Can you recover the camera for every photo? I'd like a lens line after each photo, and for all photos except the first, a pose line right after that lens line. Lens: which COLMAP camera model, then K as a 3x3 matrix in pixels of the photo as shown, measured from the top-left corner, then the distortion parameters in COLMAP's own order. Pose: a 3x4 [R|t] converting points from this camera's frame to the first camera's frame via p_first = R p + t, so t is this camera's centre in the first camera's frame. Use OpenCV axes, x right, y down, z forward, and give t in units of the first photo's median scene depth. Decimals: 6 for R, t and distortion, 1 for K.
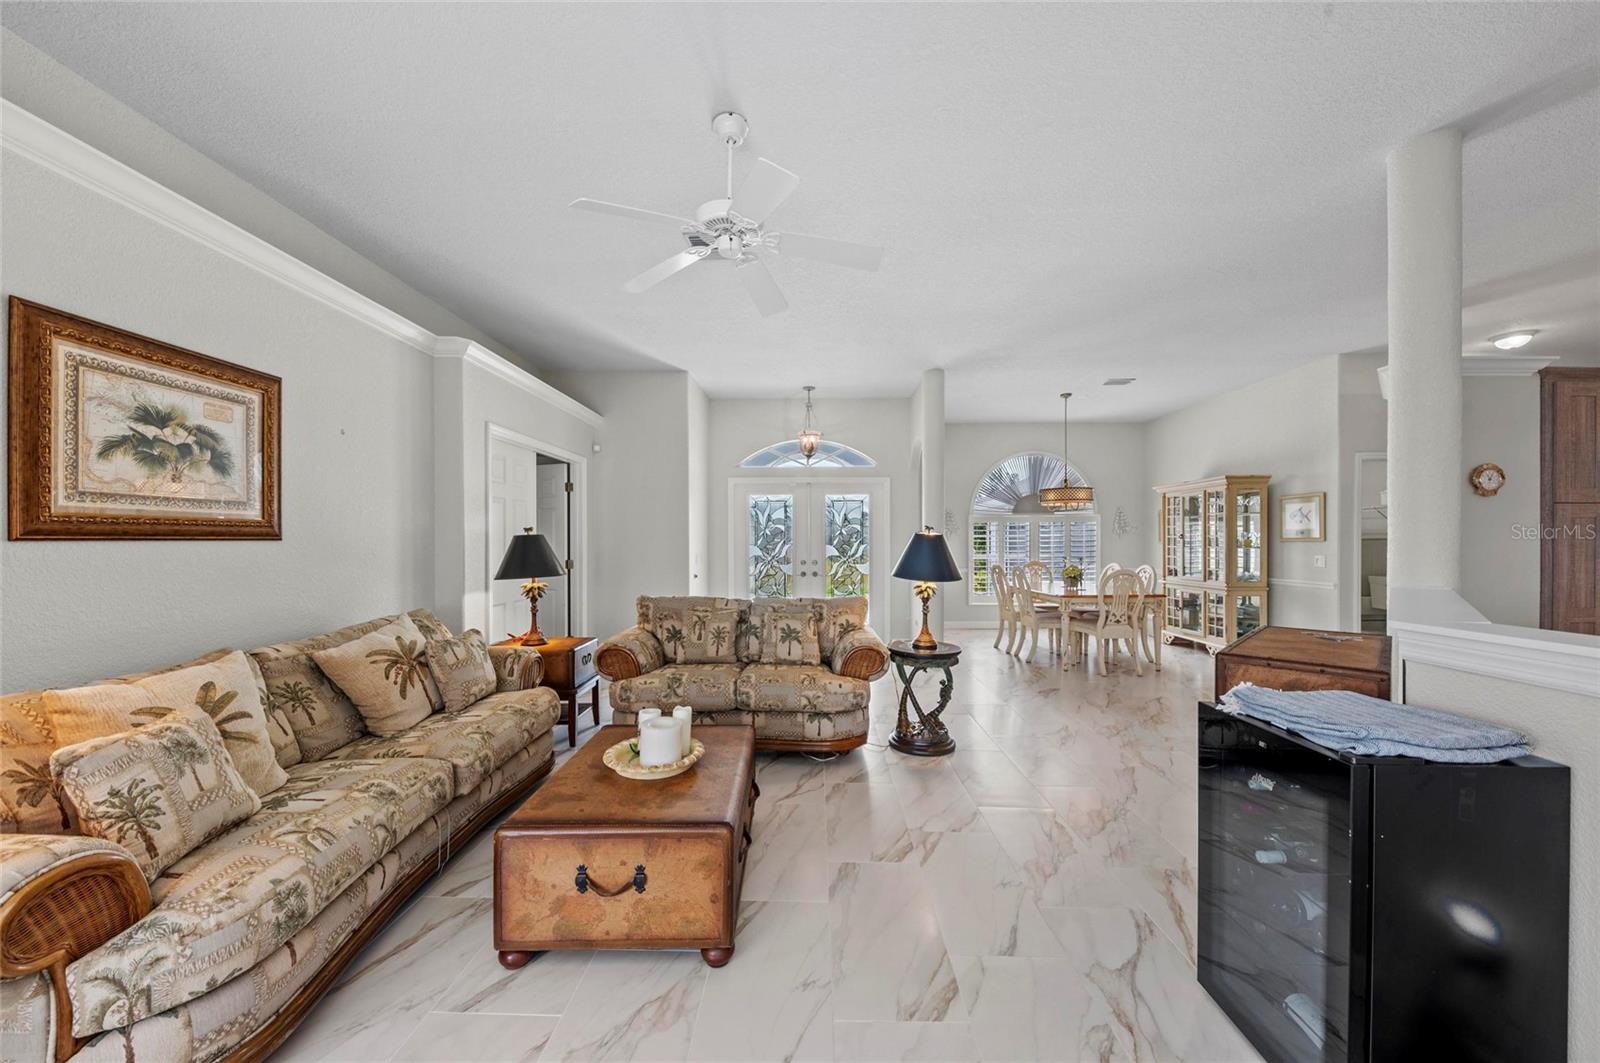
lens RADIAL K [[572.1, 0, 800.5], [0, 572.1, 541.8], [0, 0, 1]] dist [-0.013430, -0.000396]
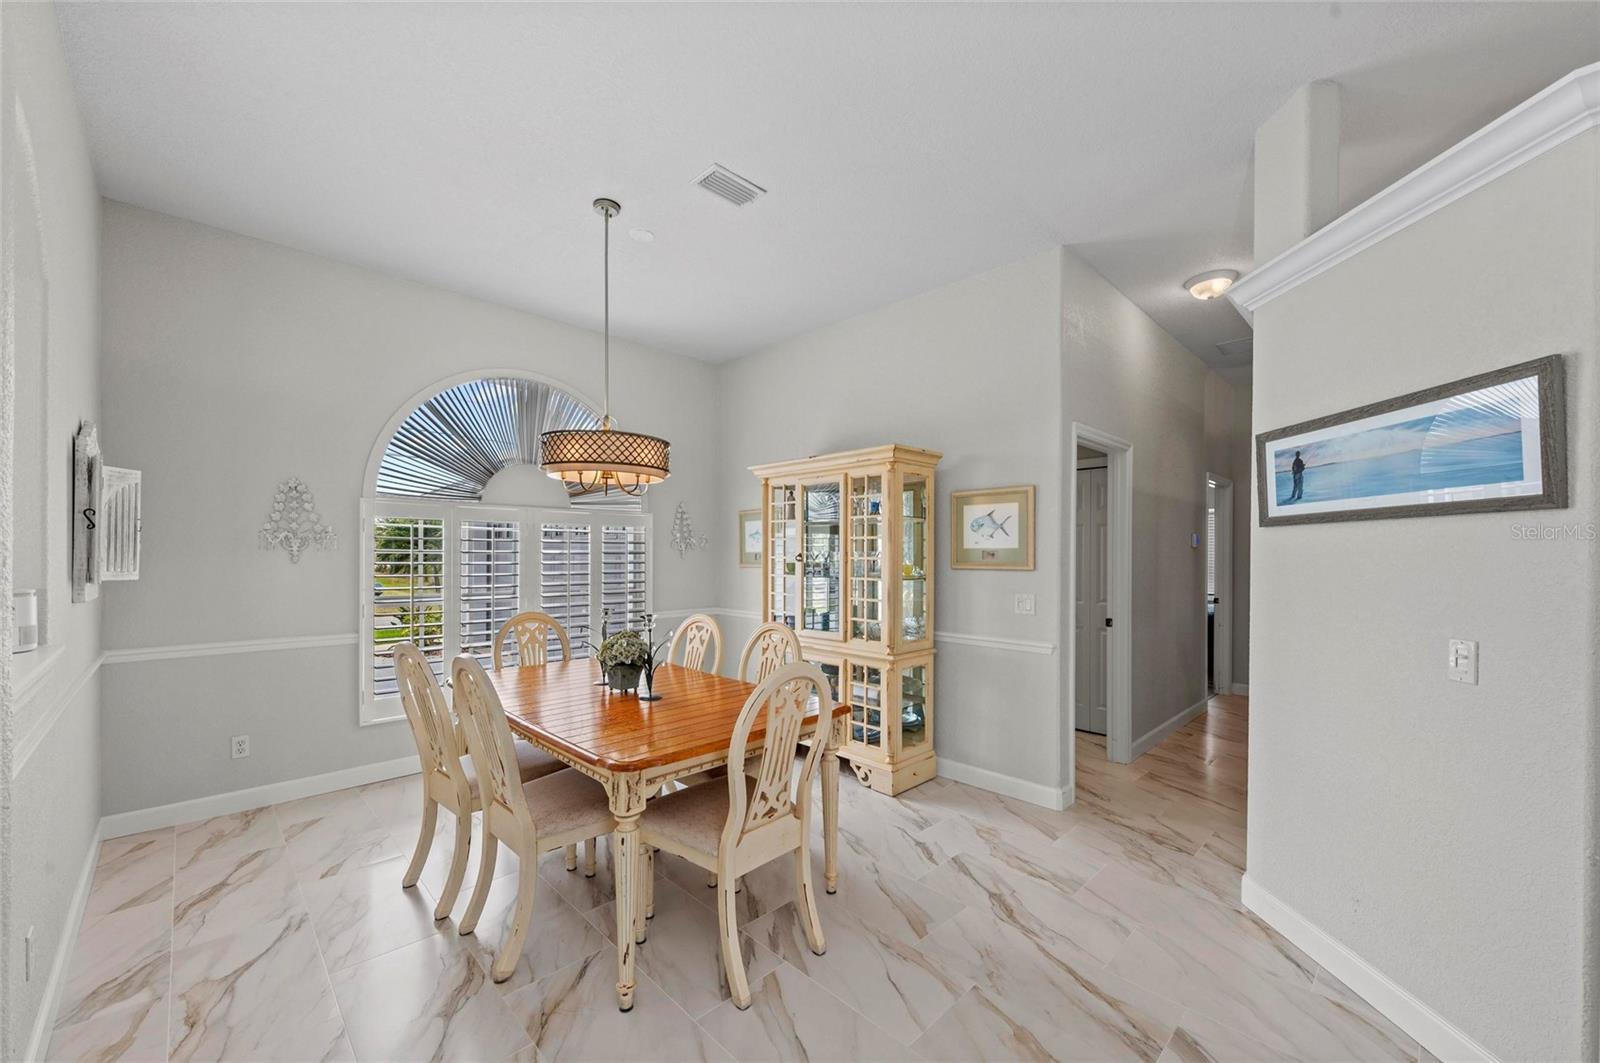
lens RADIAL K [[616.7, 0, 792.3], [0, 616.7, 560.5], [0, 0, 1]] dist [0.000106, -0.001303]
pose [[0.705940, -0.000187, 0.708271, 0.266309], [-0.003083, 0.999990, 0.003337, -0.010181], [-0.708265, -0.004540, 0.705932, 0.638321]]
